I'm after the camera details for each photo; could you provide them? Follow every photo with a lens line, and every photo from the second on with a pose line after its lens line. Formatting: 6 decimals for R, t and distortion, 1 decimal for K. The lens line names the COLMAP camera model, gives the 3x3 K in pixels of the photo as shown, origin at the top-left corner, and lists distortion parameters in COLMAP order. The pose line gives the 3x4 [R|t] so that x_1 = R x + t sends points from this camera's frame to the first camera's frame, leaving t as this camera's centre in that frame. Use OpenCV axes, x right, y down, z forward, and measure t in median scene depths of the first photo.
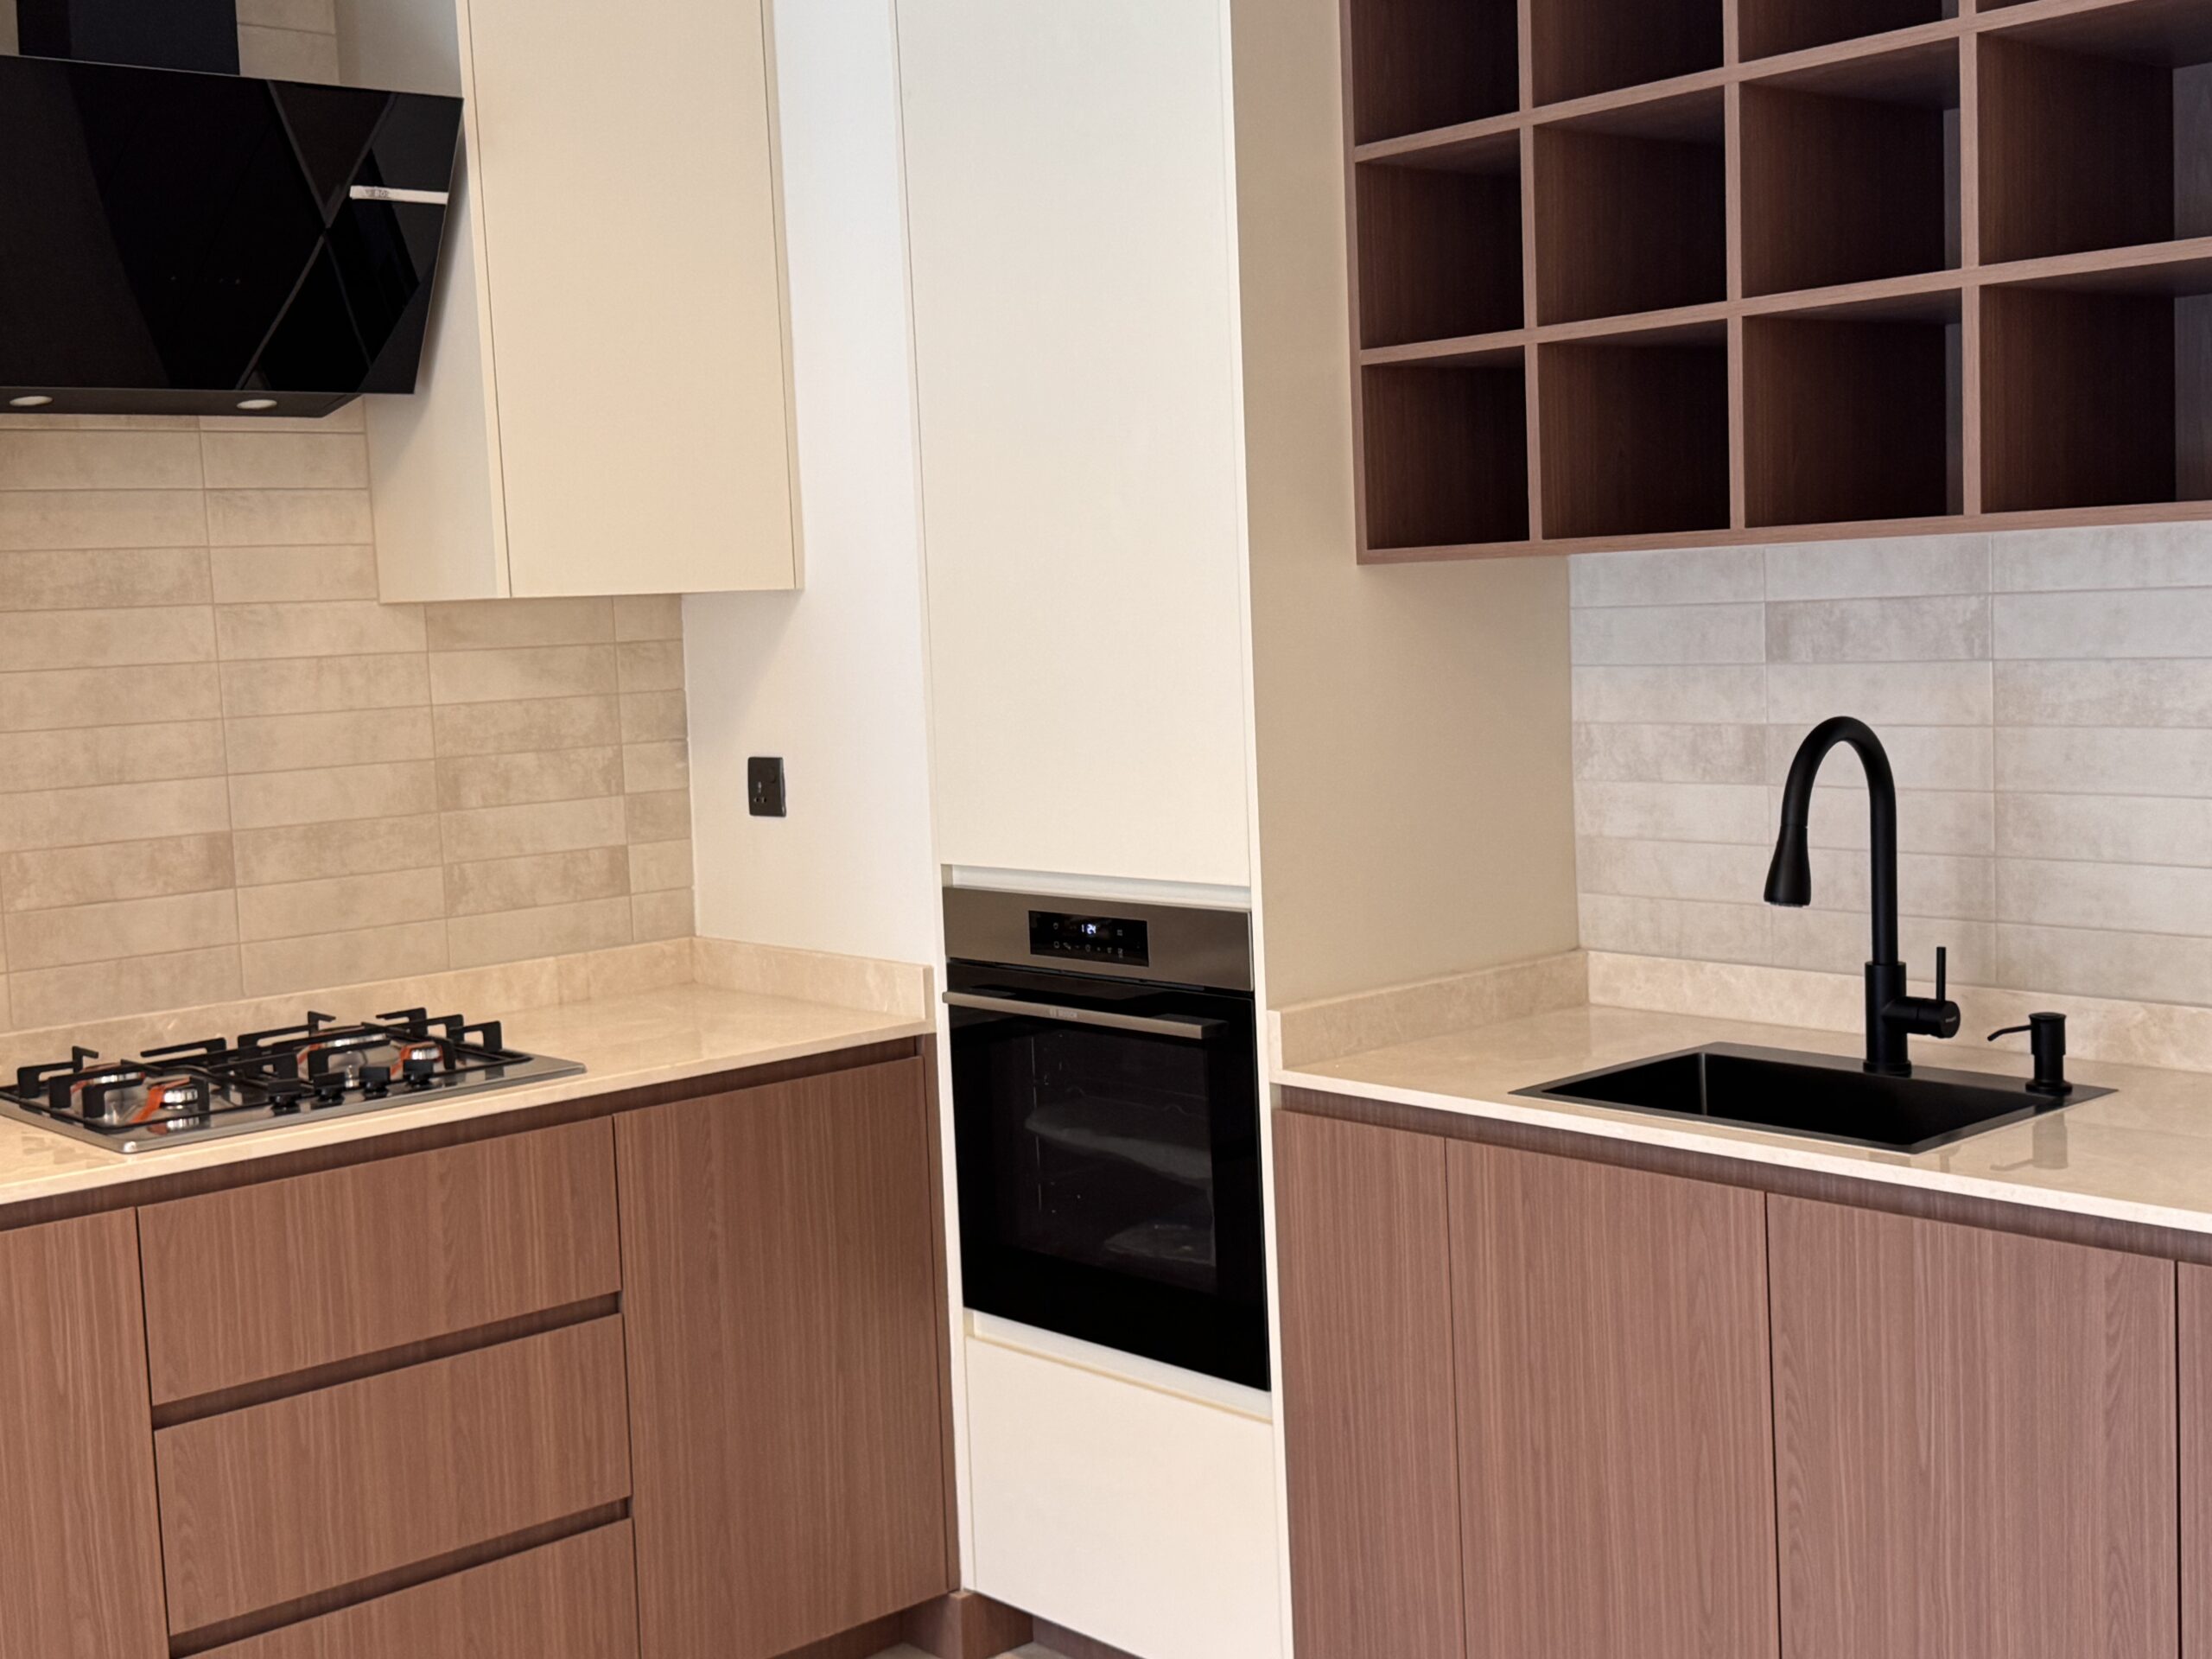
lens RADIAL K [[2631.4, 0, 1098.9], [0, 2631.4, 832.1], [0, 0, 1]] dist [0.116162, 0.000000]
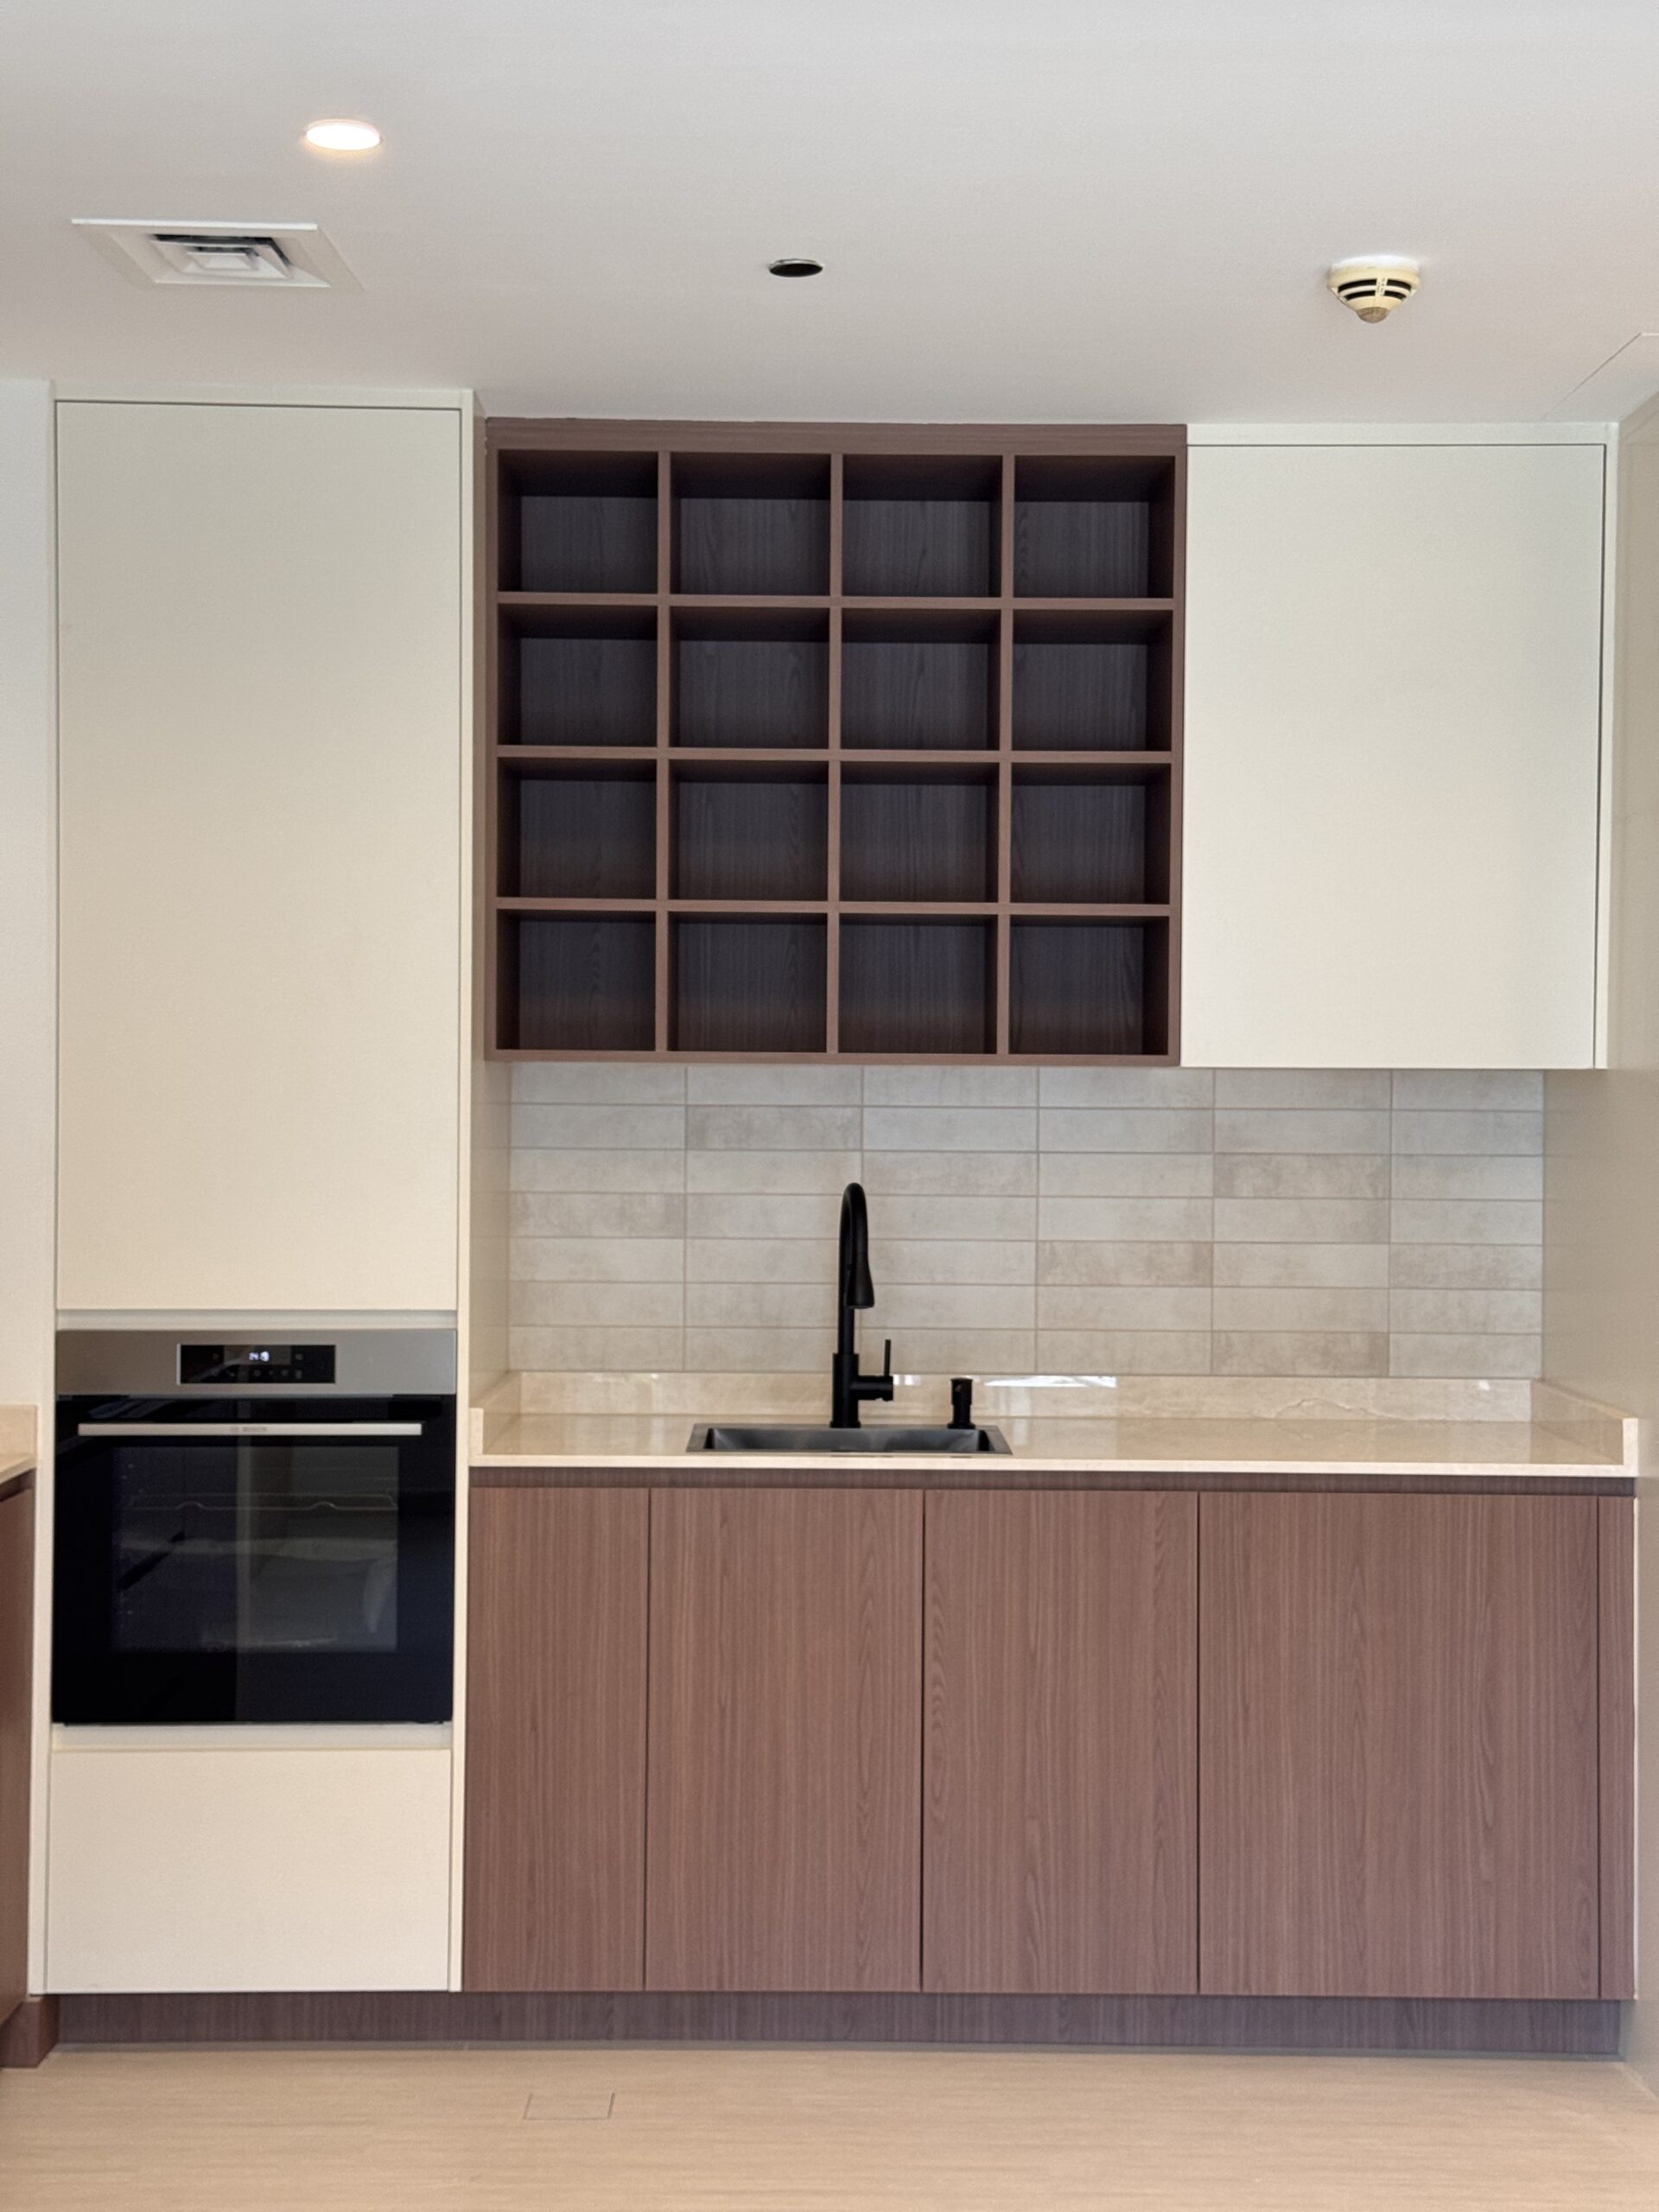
lens RADIAL K [[3096.5, 0, 841.9], [0, 3096.5, 1111.9], [0, 0, 1]] dist [0.126407, 0.000000]
pose [[0.658854, 0.042931, 0.751044, -0.881038], [0.032812, 0.995780, -0.085705, 0.055937], [-0.751555, 0.081110, 0.654665, -0.111029]]
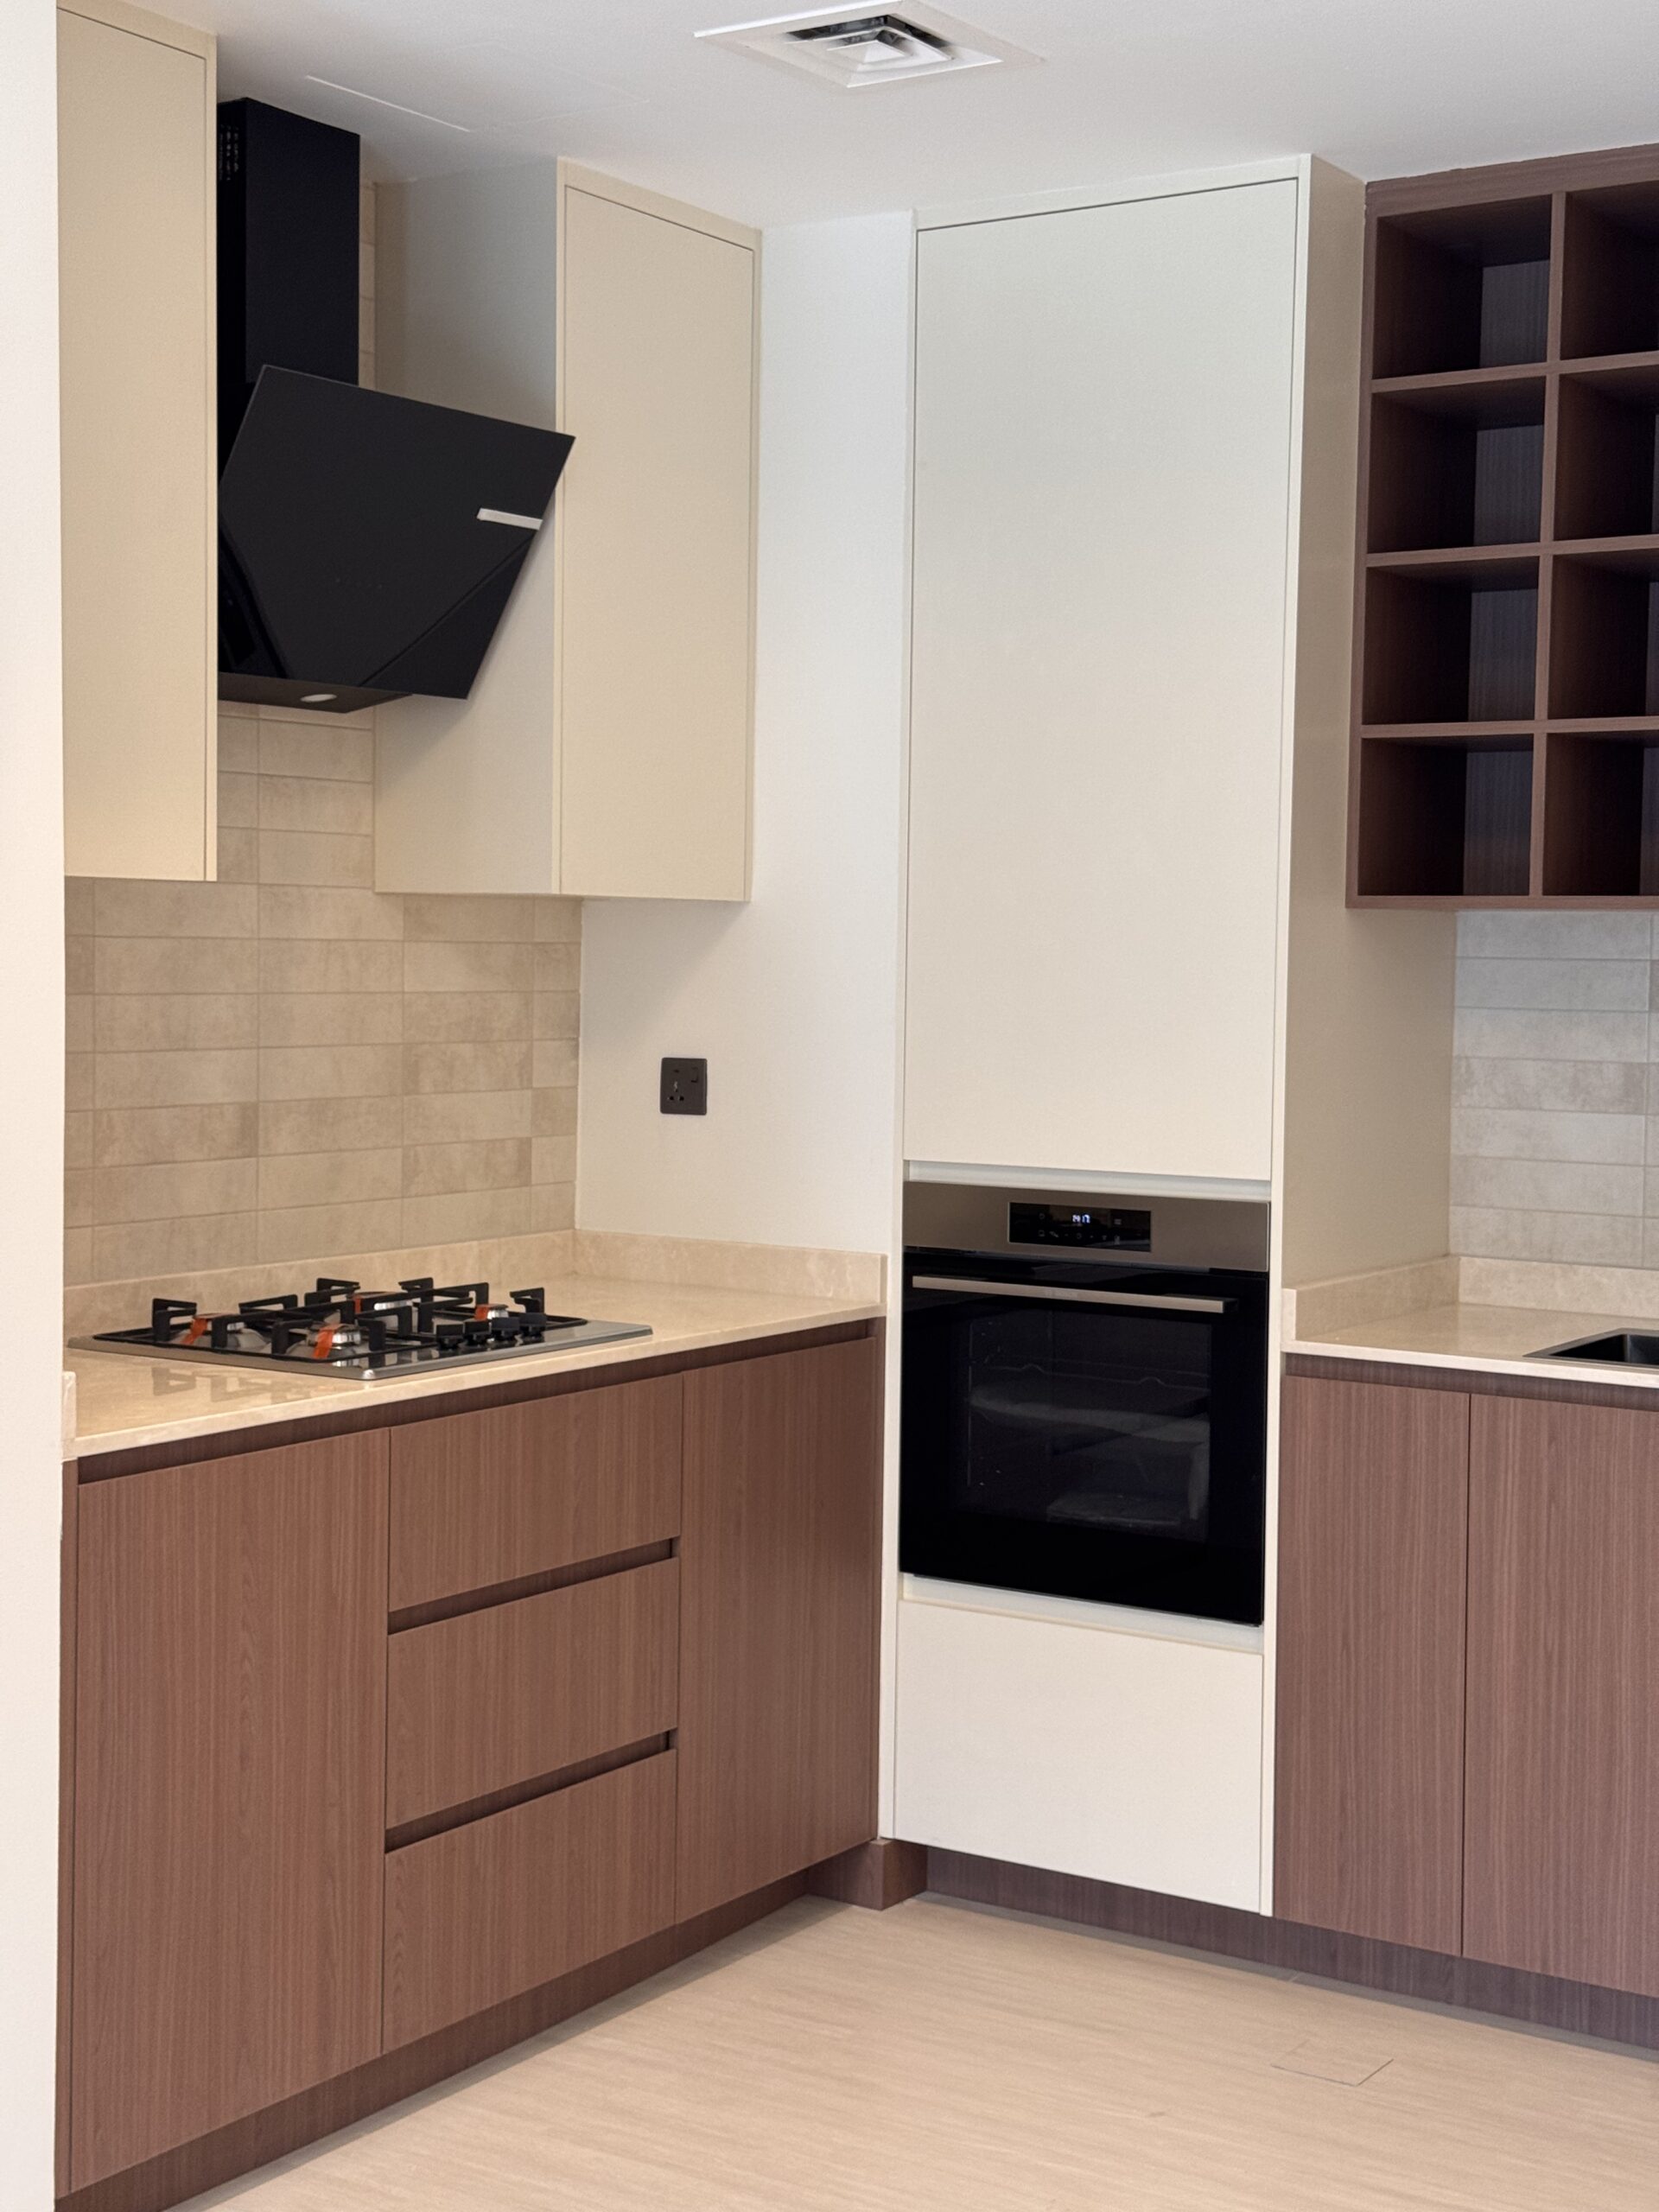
lens RADIAL K [[3096.5, 0, 833.8], [0, 3096.5, 1101.6], [0, 0, 1]] dist [0.126407, 0.000000]
pose [[0.964254, 0.043184, 0.261437, -0.452642], [-0.031604, 0.998331, -0.048340, 0.054217], [-0.263088, 0.038349, 0.964009, -0.243274]]
